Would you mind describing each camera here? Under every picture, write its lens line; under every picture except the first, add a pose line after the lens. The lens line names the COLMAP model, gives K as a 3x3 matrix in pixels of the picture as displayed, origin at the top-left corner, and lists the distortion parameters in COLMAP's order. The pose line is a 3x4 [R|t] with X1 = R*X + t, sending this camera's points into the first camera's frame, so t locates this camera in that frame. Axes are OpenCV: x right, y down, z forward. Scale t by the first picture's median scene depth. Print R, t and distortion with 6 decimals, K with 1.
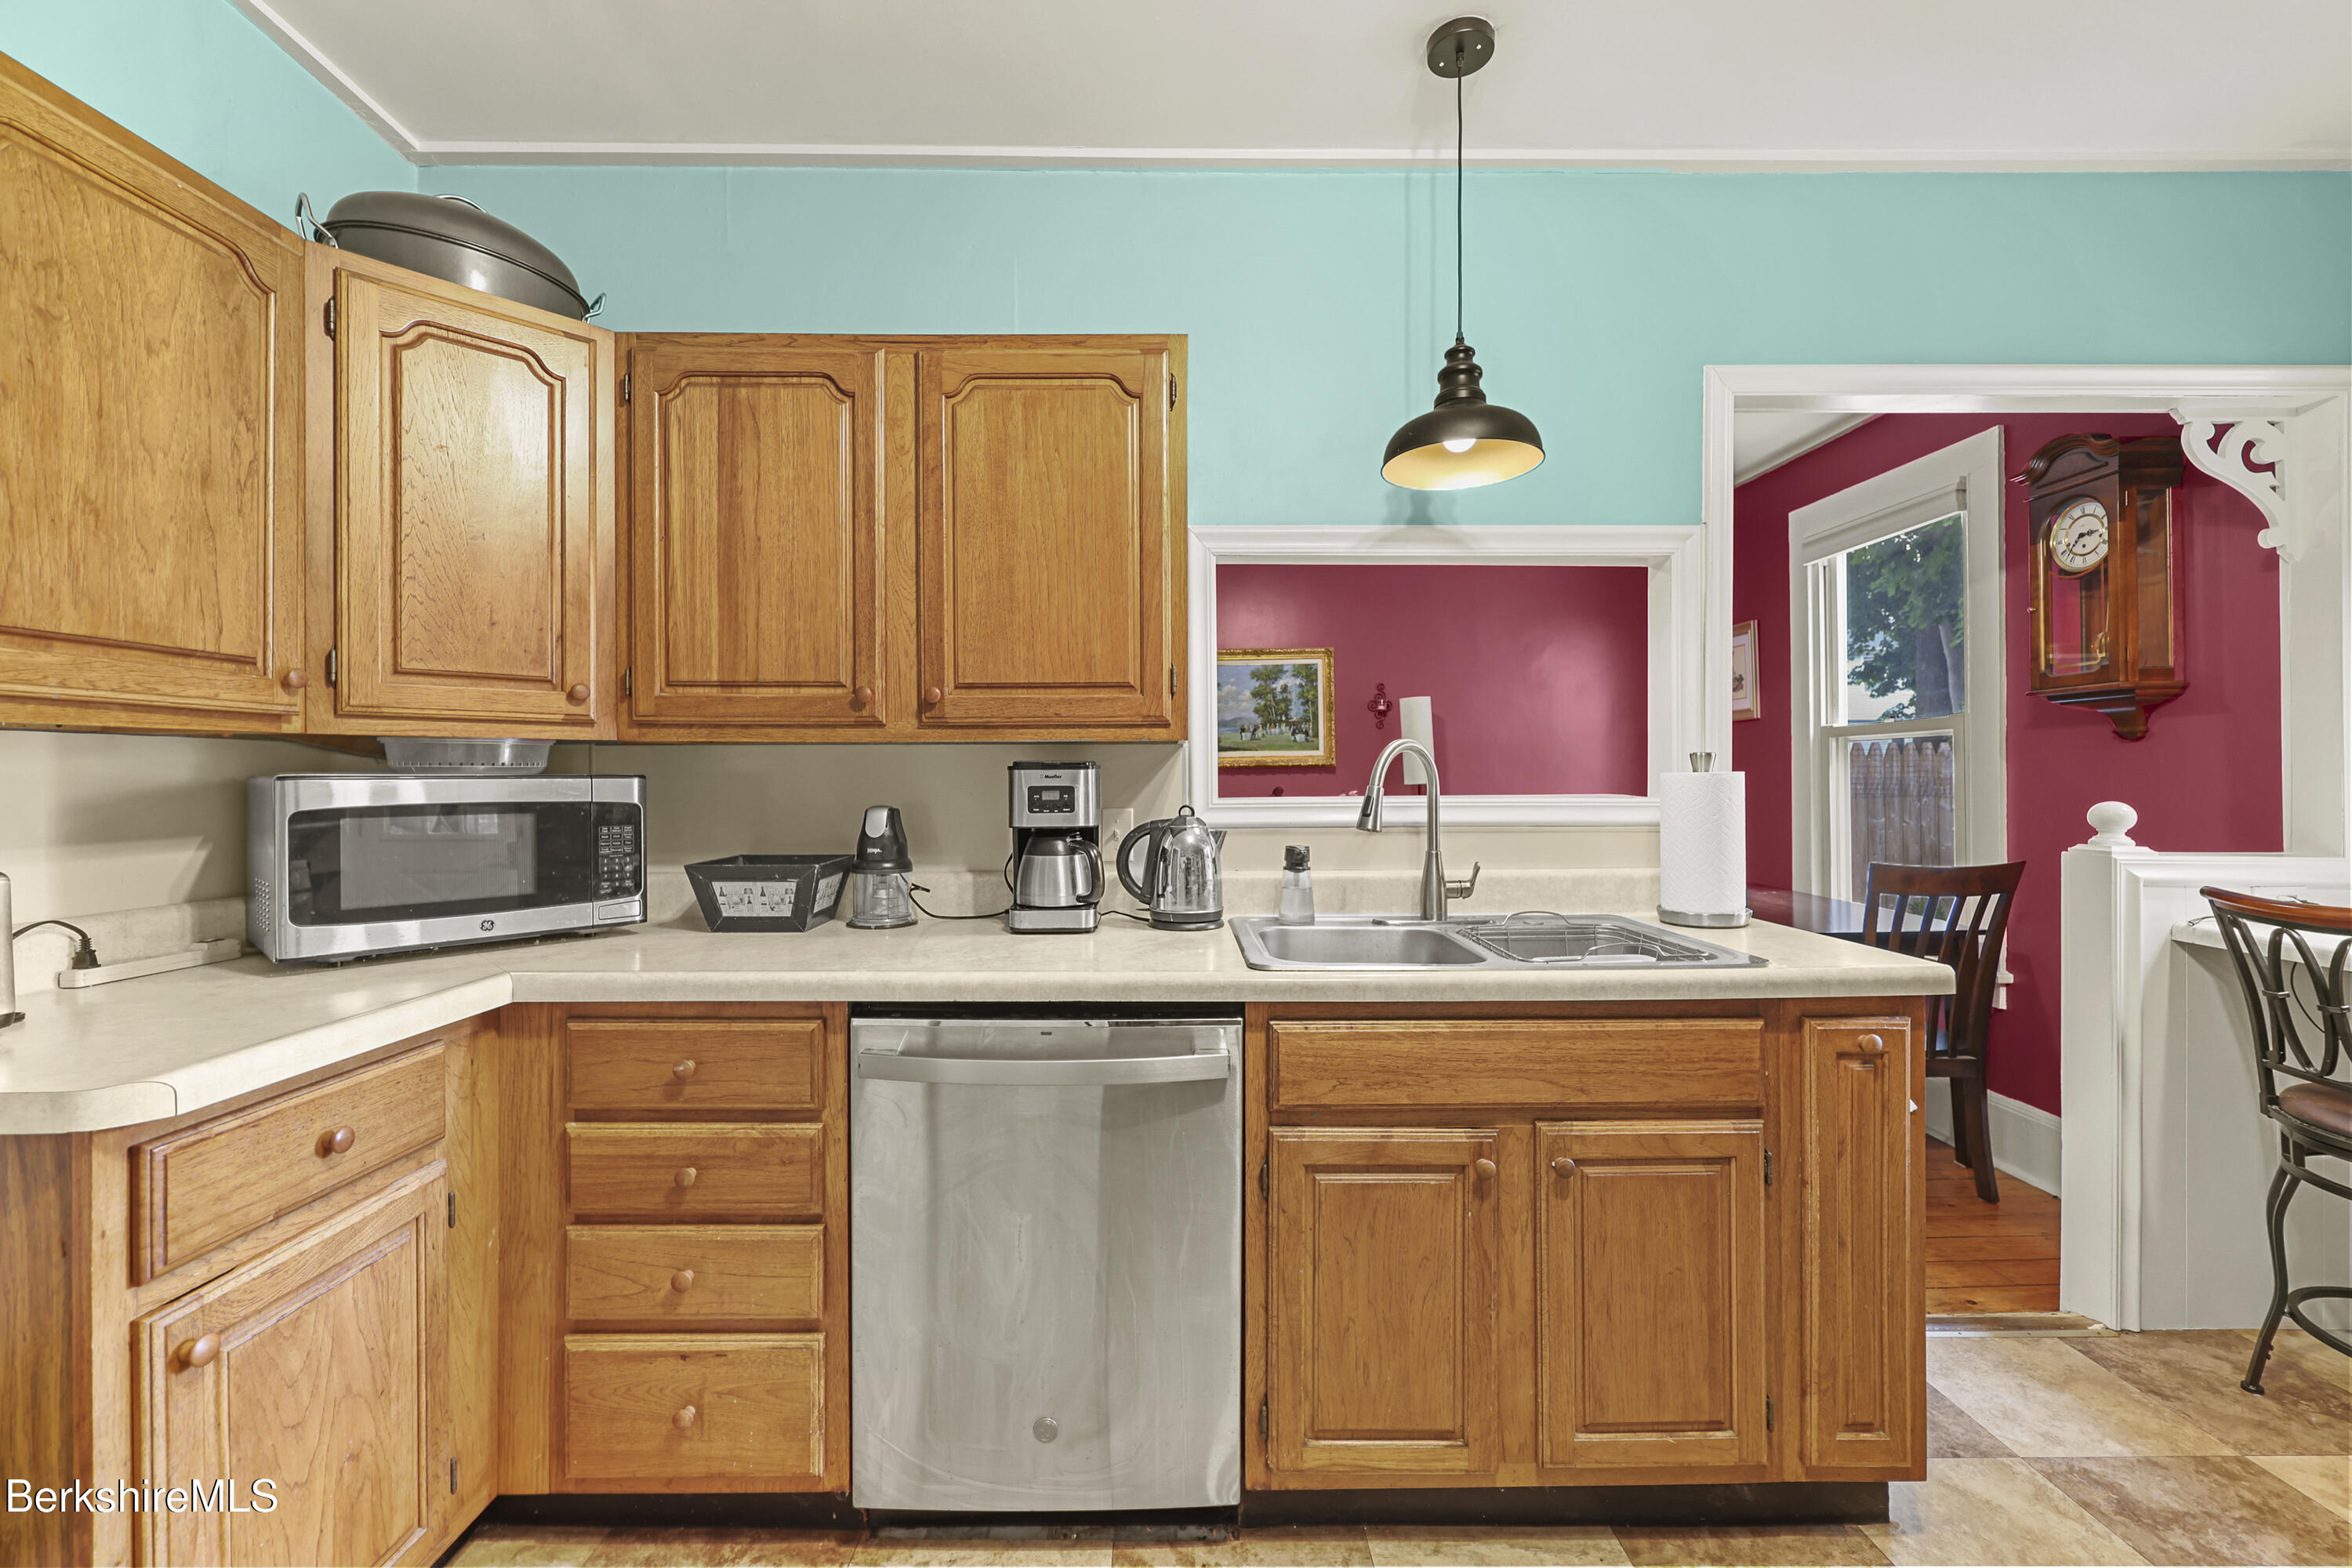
lens RADIAL K [[944.4, 0, 1176.7], [0, 944.4, 775.3], [0, 0, 1]] dist [-0.000356, -0.000653]
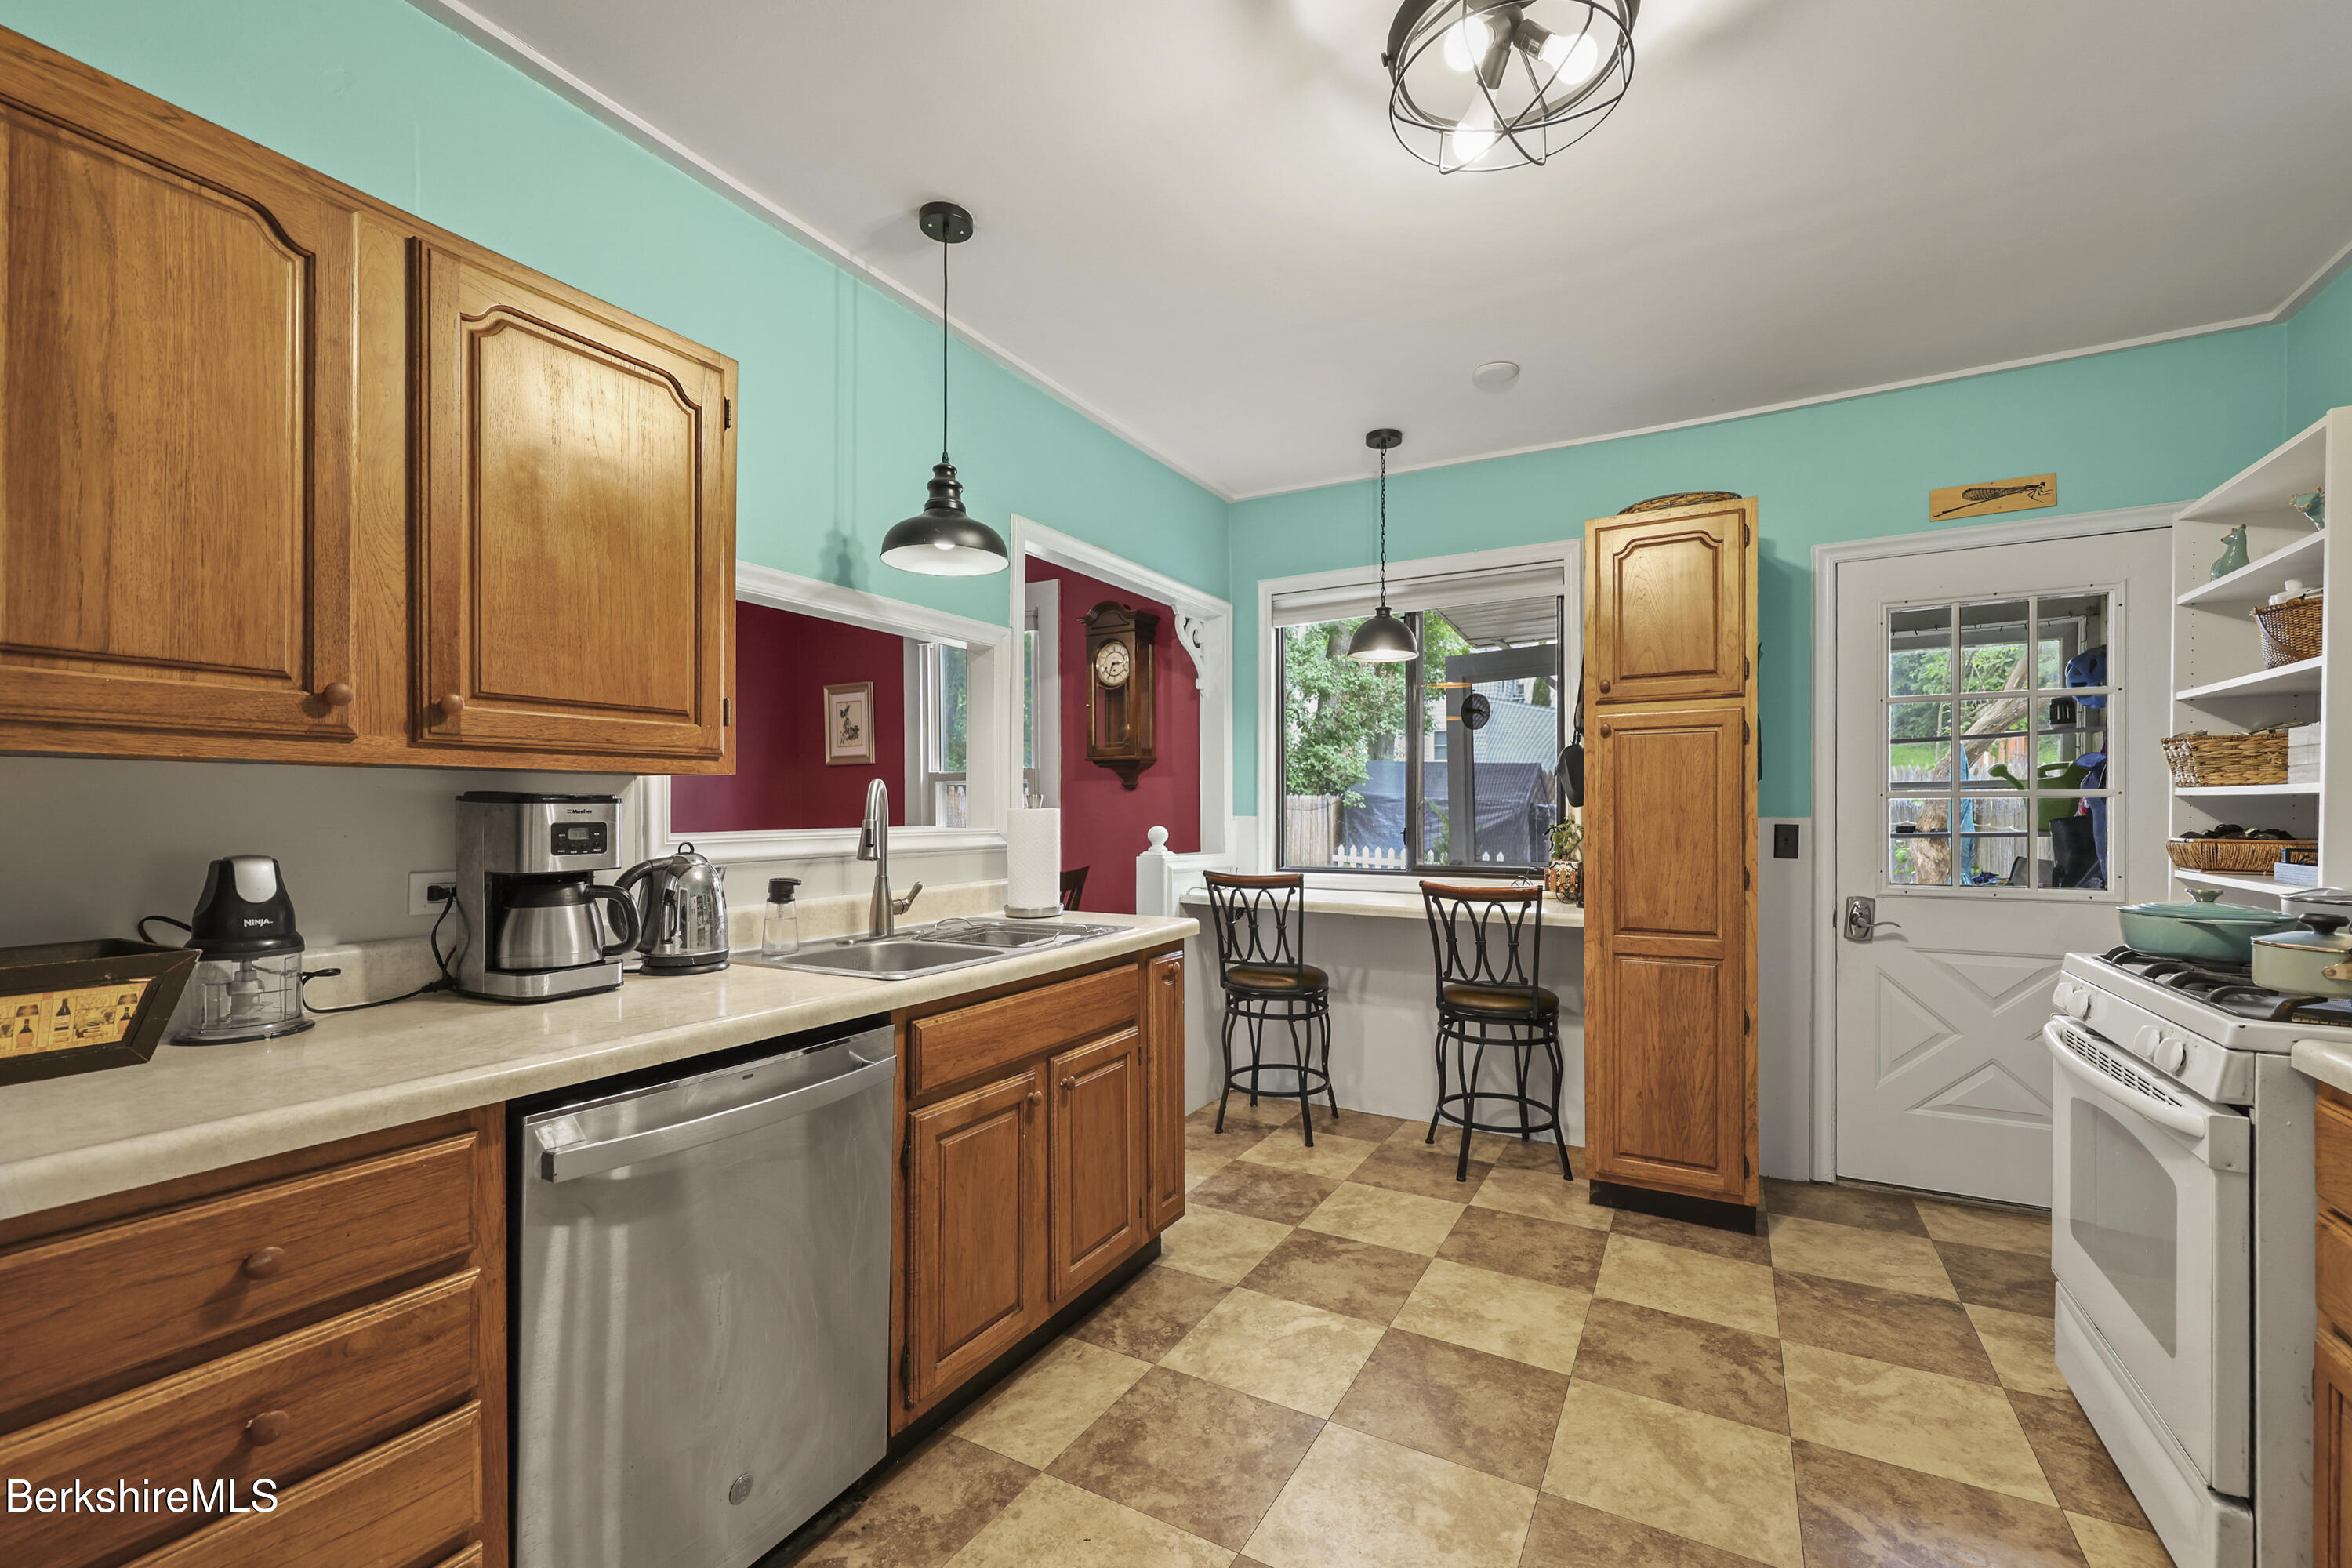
lens RADIAL K [[944.4, 0, 1200.1], [0, 944.4, 812.7], [0, 0, 1]] dist [-0.000356, -0.000653]
pose [[0.495741, -0.001118, 0.868470, -0.600883], [-0.001658, 0.999996, 0.002234, -0.000483], [-0.868469, -0.002547, 0.495737, 0.093915]]
